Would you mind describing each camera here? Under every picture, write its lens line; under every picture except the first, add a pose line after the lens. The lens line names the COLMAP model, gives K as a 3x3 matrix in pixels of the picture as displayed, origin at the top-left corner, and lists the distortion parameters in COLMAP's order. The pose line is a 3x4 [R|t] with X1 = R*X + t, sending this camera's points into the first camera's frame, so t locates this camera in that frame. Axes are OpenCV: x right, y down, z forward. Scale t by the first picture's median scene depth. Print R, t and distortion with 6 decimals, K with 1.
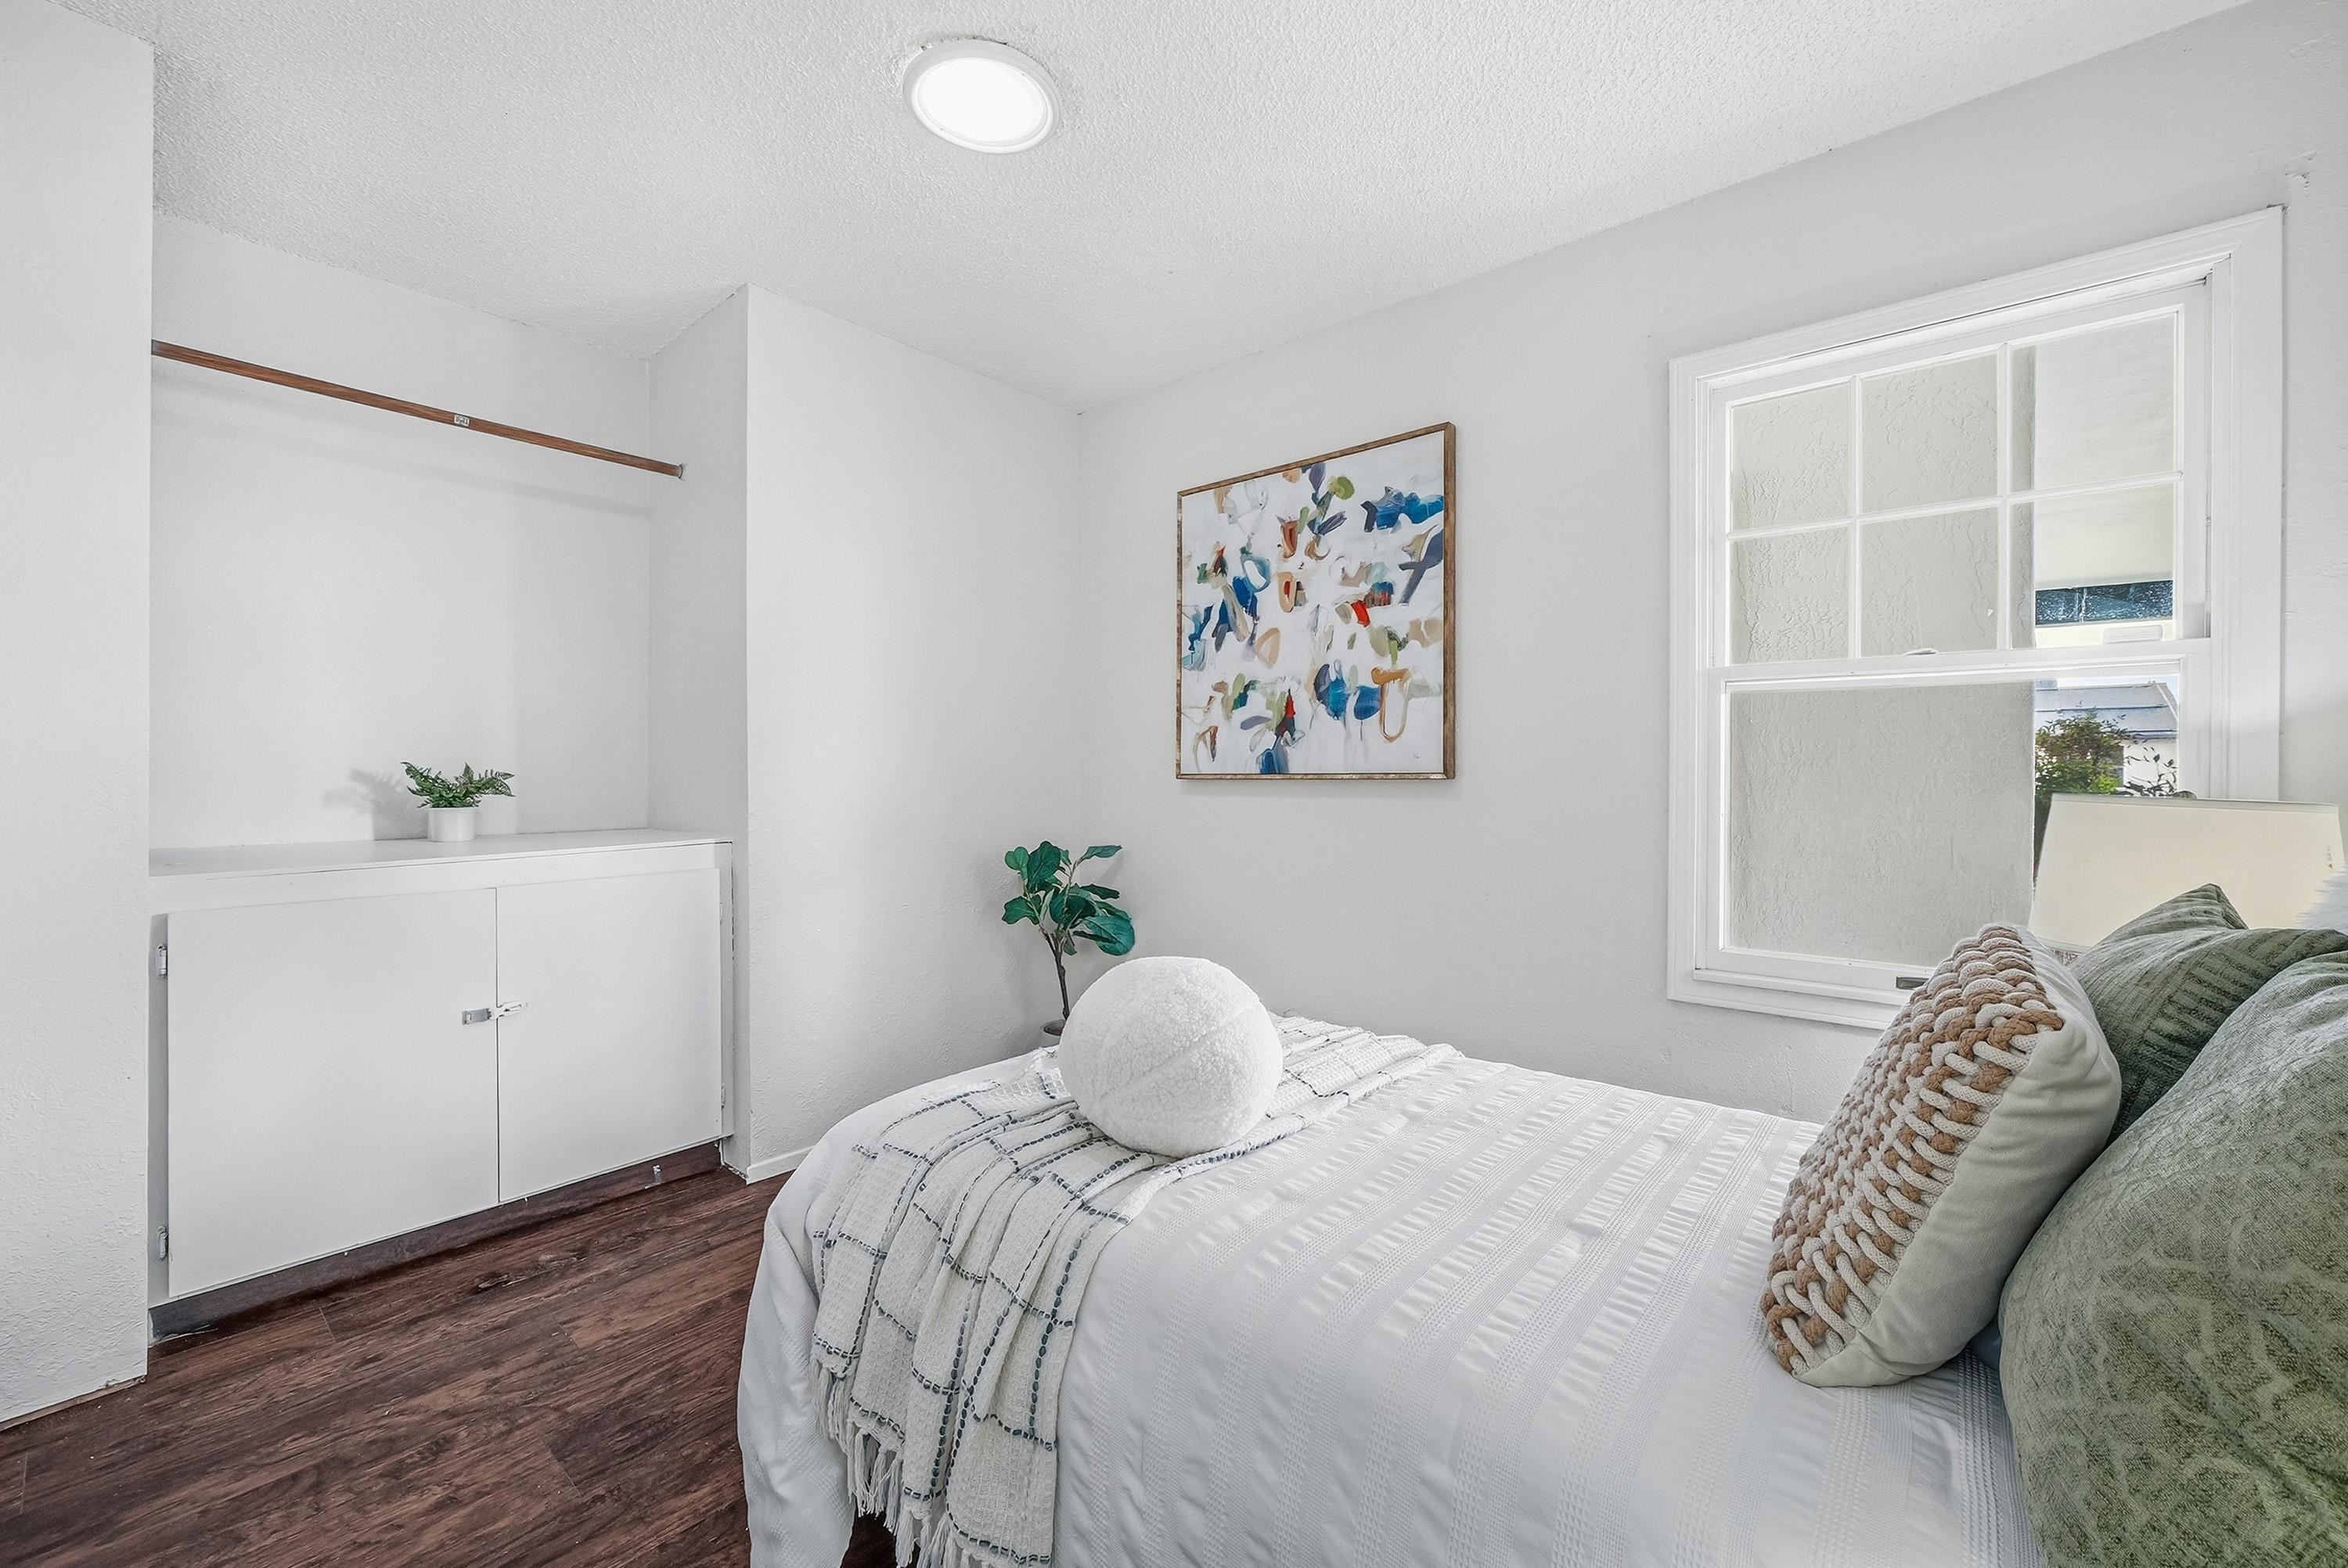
lens RADIAL K [[926.6, 0, 1167.8], [0, 926.6, 789.5], [0, 0, 1]] dist [-0.012237, 0.002932]
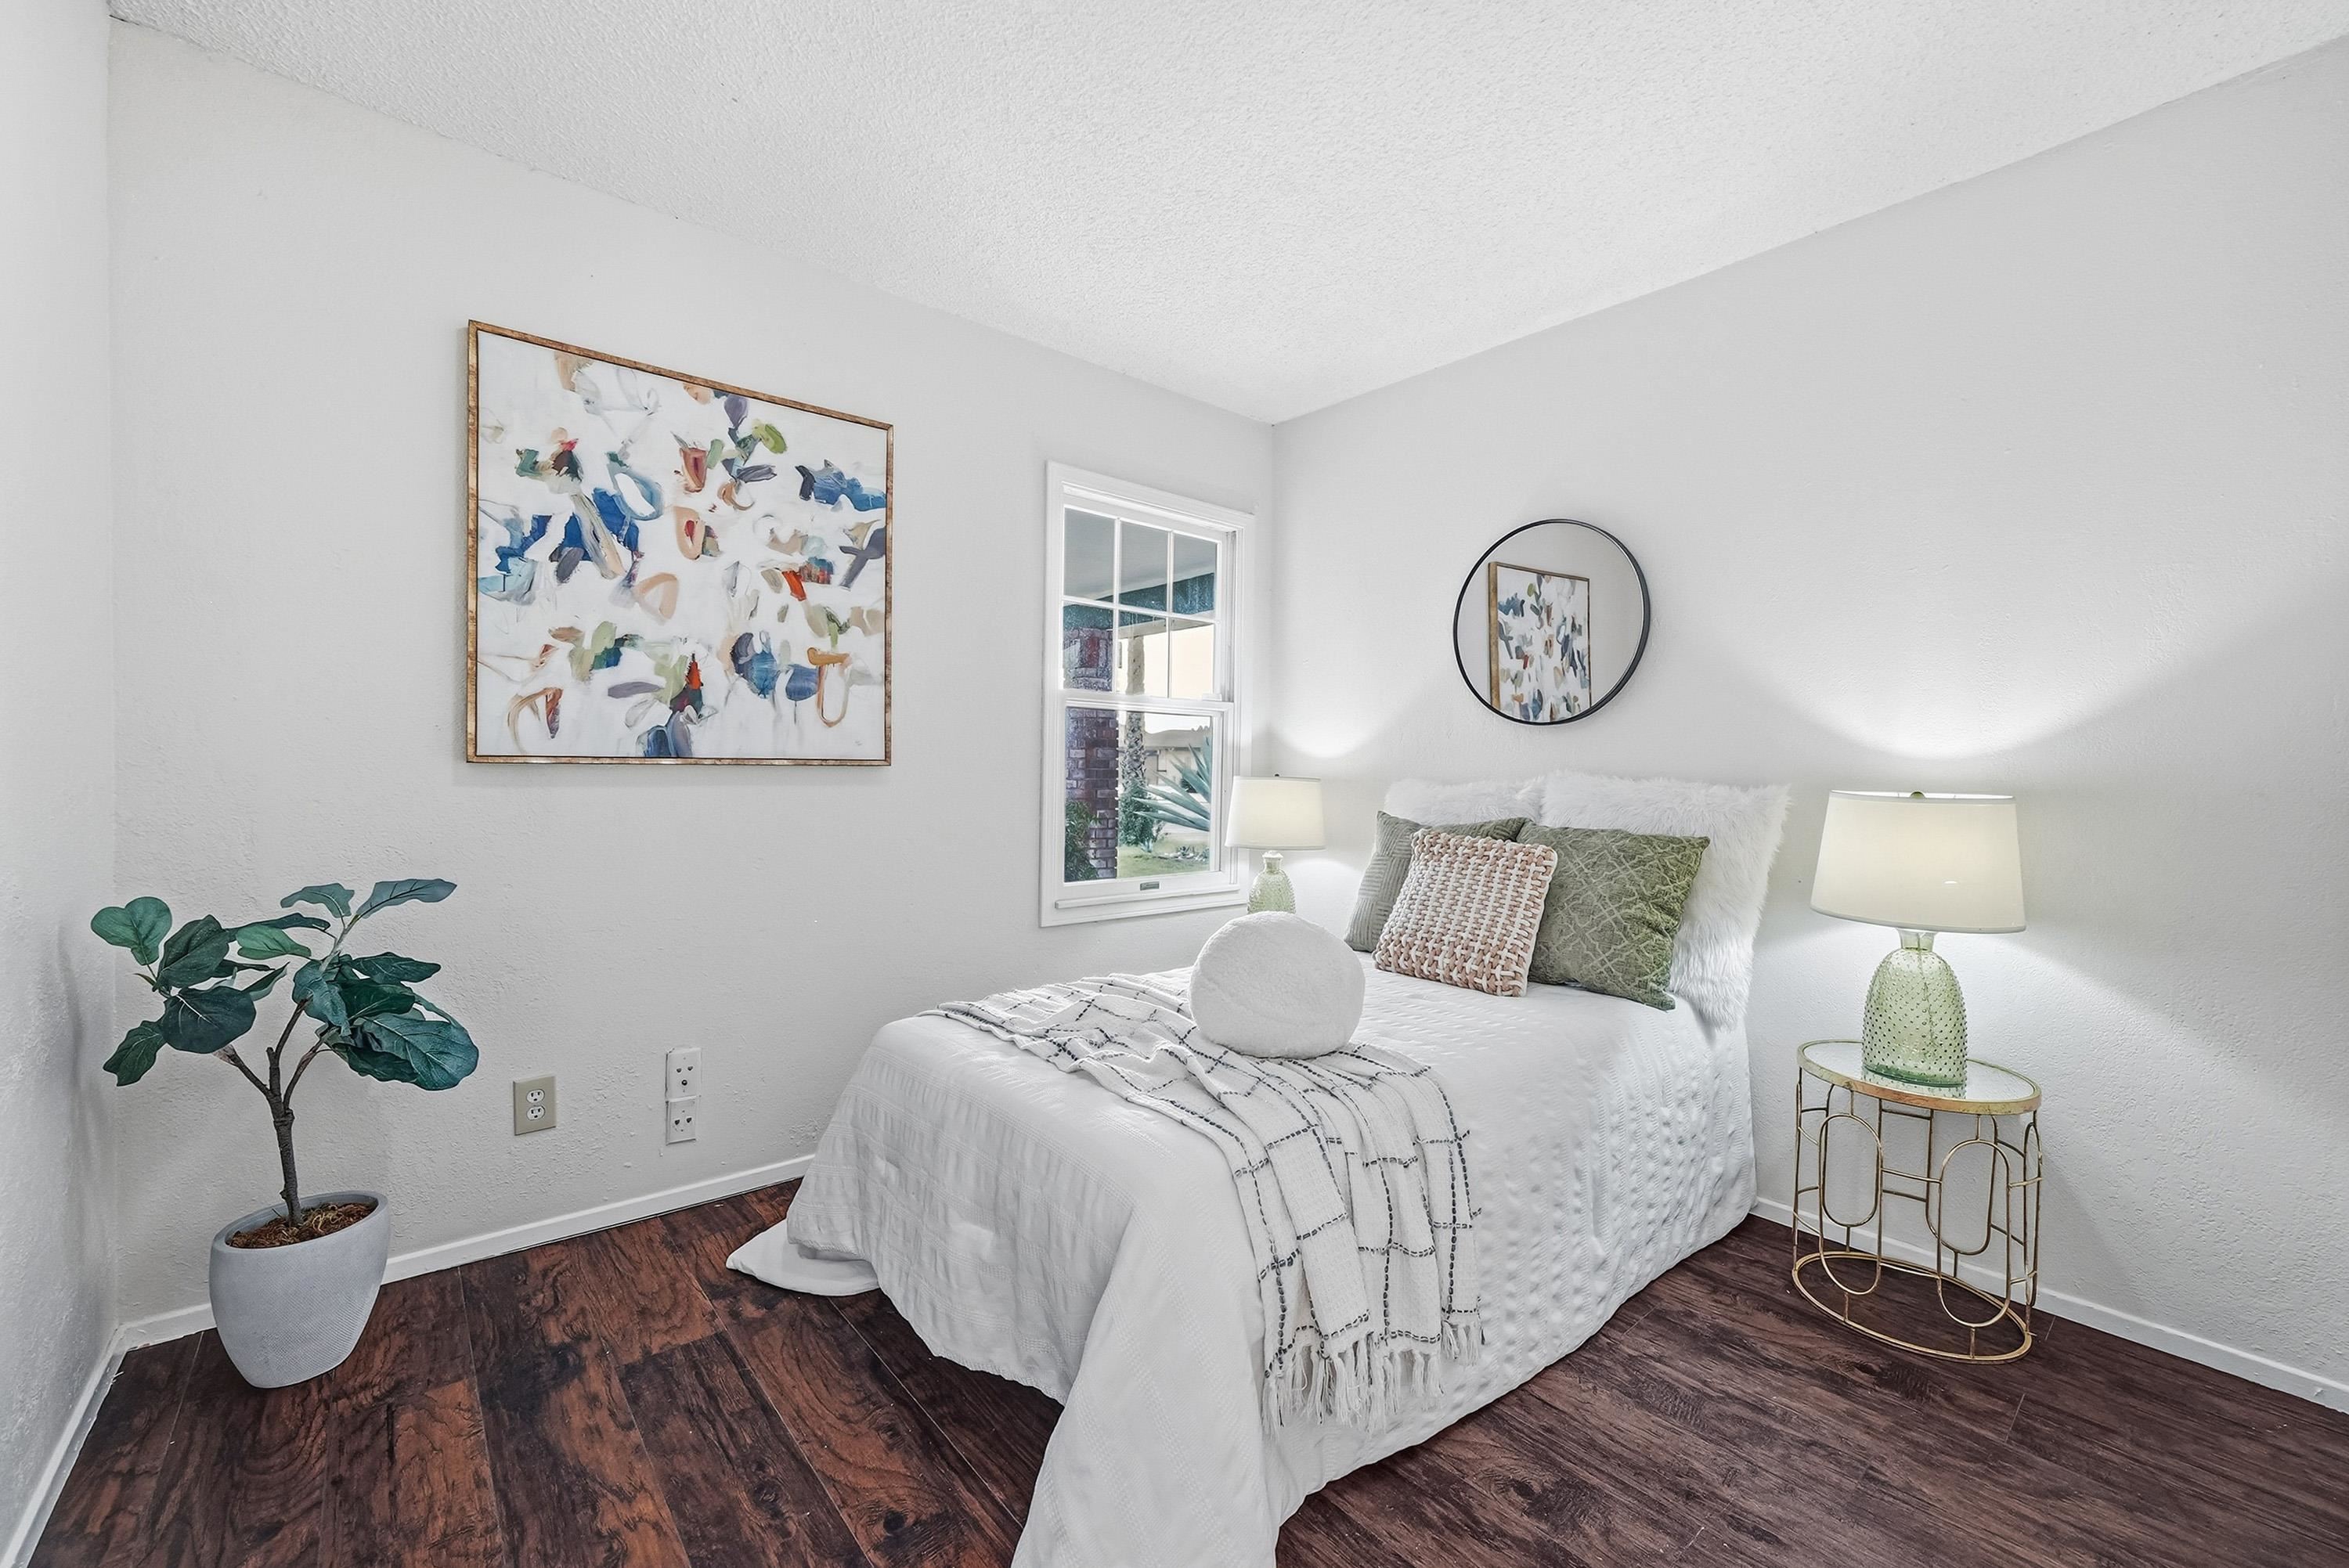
lens RADIAL K [[927.0, 0, 1187.7], [0, 927.0, 770.7], [0, 0, 1]] dist [-0.012237, 0.002932]
pose [[0.158596, -0.012819, 0.987260, -0.608966], [-0.006303, 0.999882, 0.013995, -0.020077], [-0.987324, -0.008442, 0.158496, 0.443478]]
